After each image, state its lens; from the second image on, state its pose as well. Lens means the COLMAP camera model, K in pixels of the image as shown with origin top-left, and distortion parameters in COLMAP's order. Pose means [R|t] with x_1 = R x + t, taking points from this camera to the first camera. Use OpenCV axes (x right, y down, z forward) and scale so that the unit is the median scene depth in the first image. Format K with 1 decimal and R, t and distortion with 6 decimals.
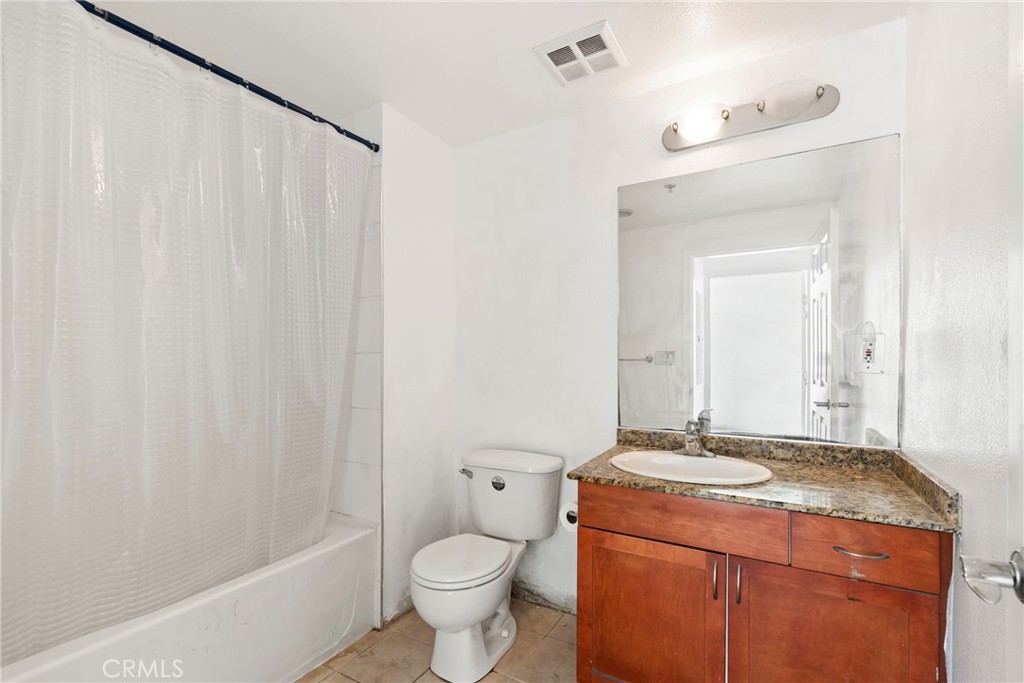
lens RADIAL K [[456.5, 0, 515.5], [0, 456.5, 353.4], [0, 0, 1]] dist [-0.002477, -0.000268]
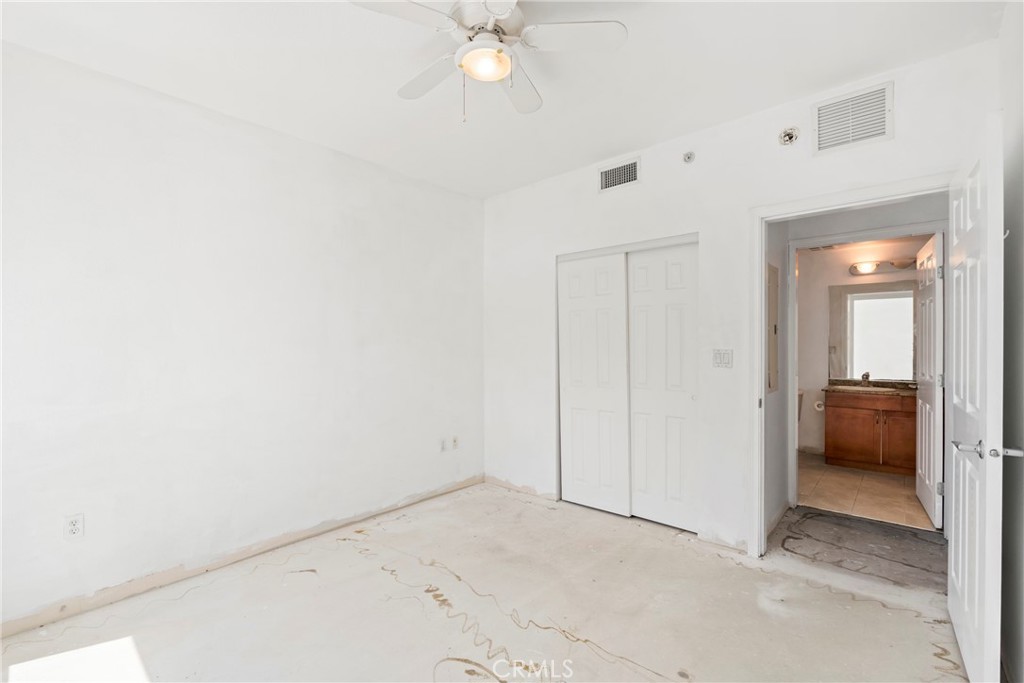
lens RADIAL K [[448.4, 0, 510.1], [0, 448.4, 343.7], [0, 0, 1]] dist [-0.002752, -0.000281]
pose [[0.979336, -0.003619, -0.202206, -1.187937], [0.006000, 0.999920, 0.011163, -0.088164], [0.202150, -0.012146, 0.979279, -2.138747]]
